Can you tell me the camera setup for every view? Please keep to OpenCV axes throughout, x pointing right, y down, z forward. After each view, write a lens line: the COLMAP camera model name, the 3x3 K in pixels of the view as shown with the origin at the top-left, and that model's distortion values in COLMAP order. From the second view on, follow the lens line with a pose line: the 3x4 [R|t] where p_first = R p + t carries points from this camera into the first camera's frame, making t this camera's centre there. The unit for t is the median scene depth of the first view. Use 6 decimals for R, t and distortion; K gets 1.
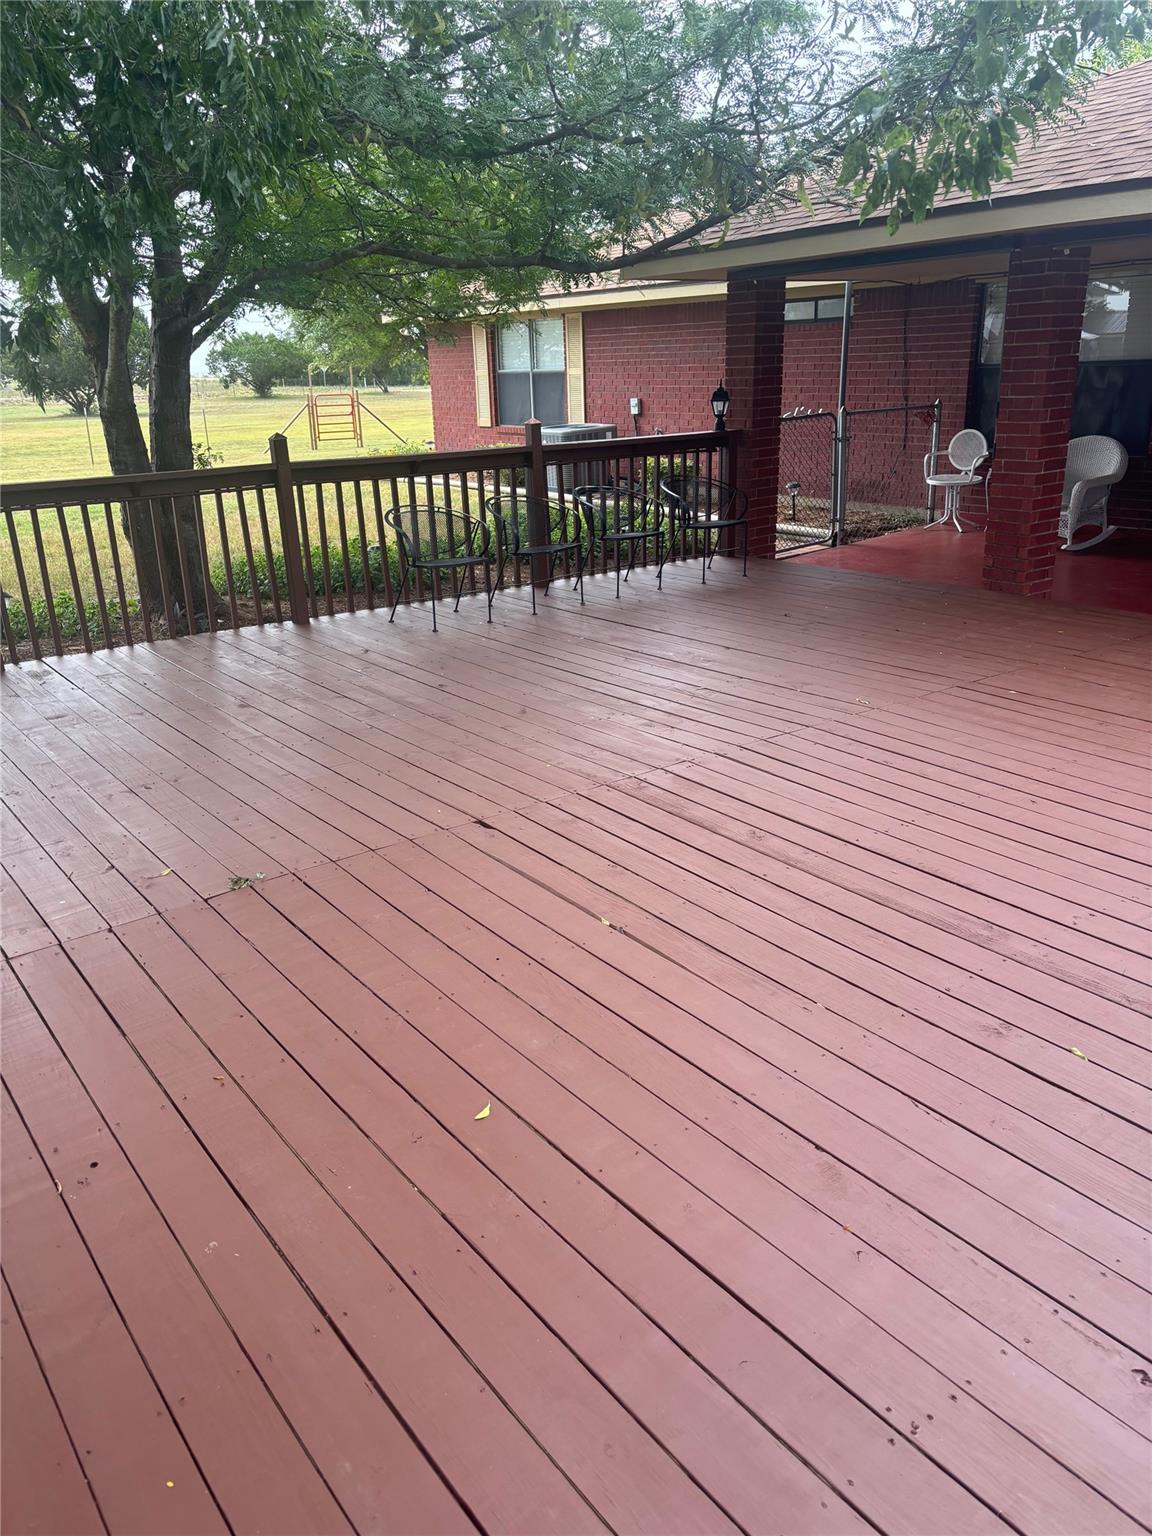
lens RADIAL K [[1225.5, 0, 576.0], [0, 1225.5, 768.0], [0, 0, 1]] dist [-0.000514, 0.004566]
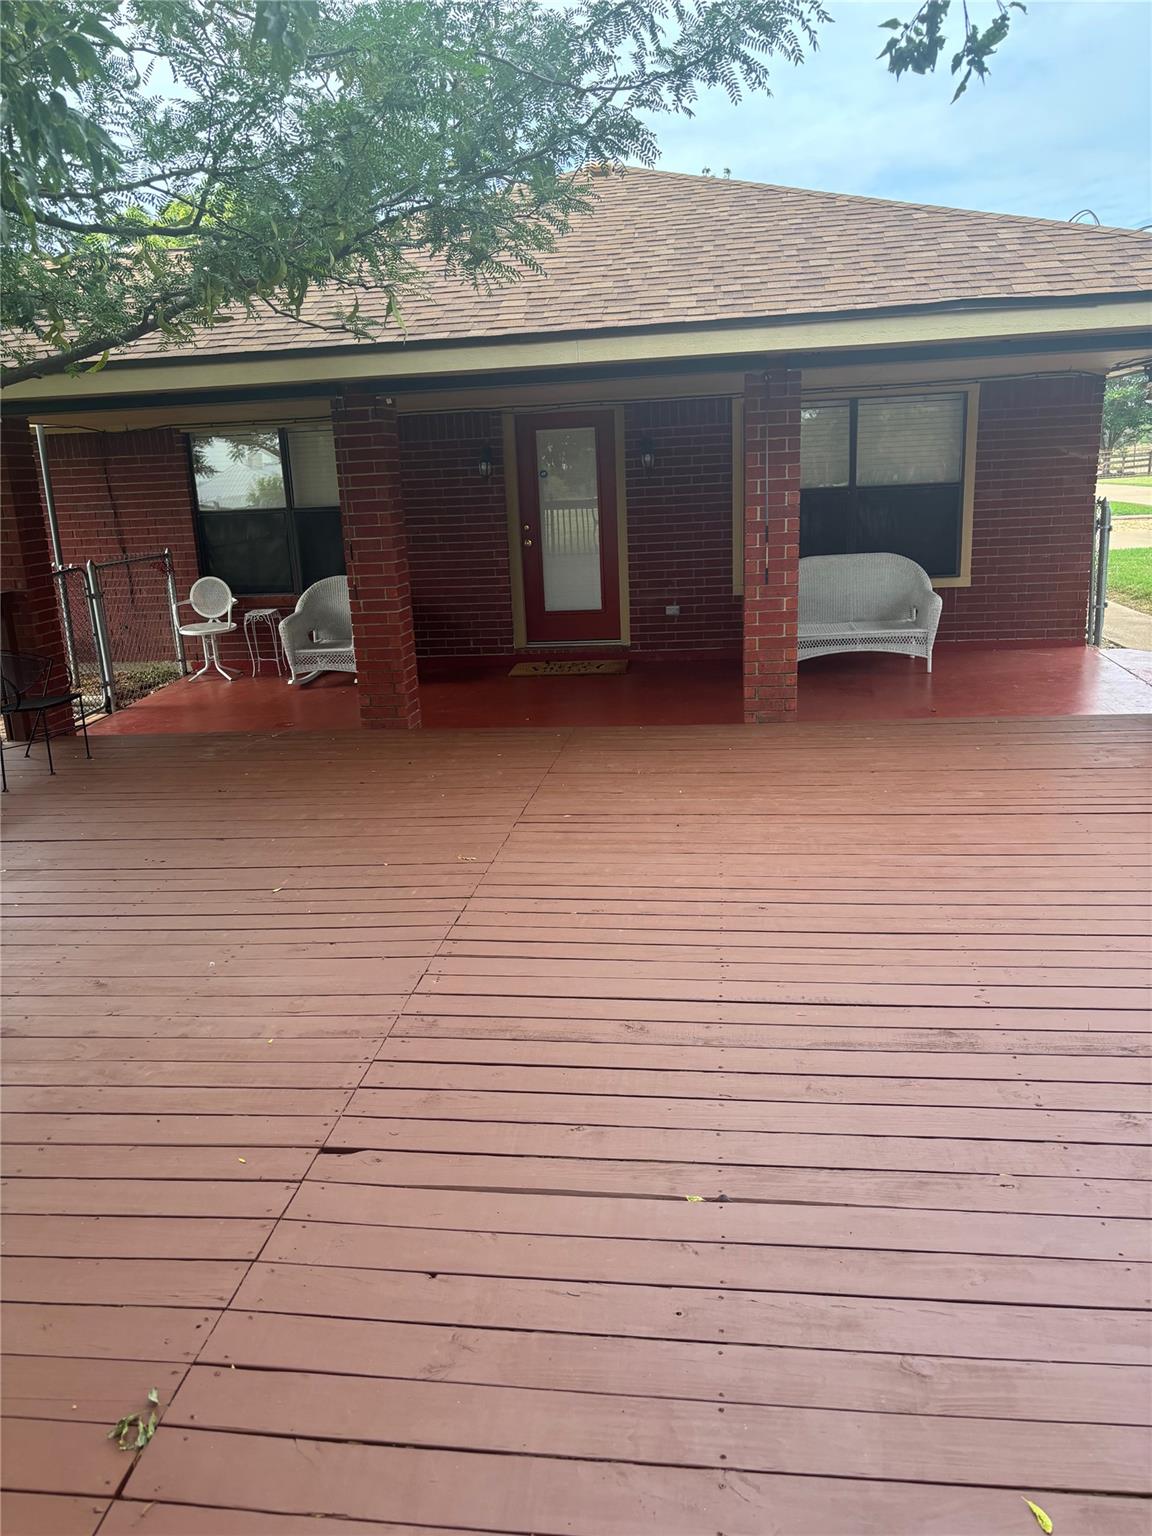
lens RADIAL K [[1164.2, 0, 576.0], [0, 1164.2, 768.0], [0, 0, 1]] dist [0.022542, -0.004494]
pose [[0.671707, -0.175256, 0.719788, -0.279285], [0.253269, 0.967396, -0.000807, -0.084234], [-0.696178, 0.182842, 0.694194, 0.276001]]
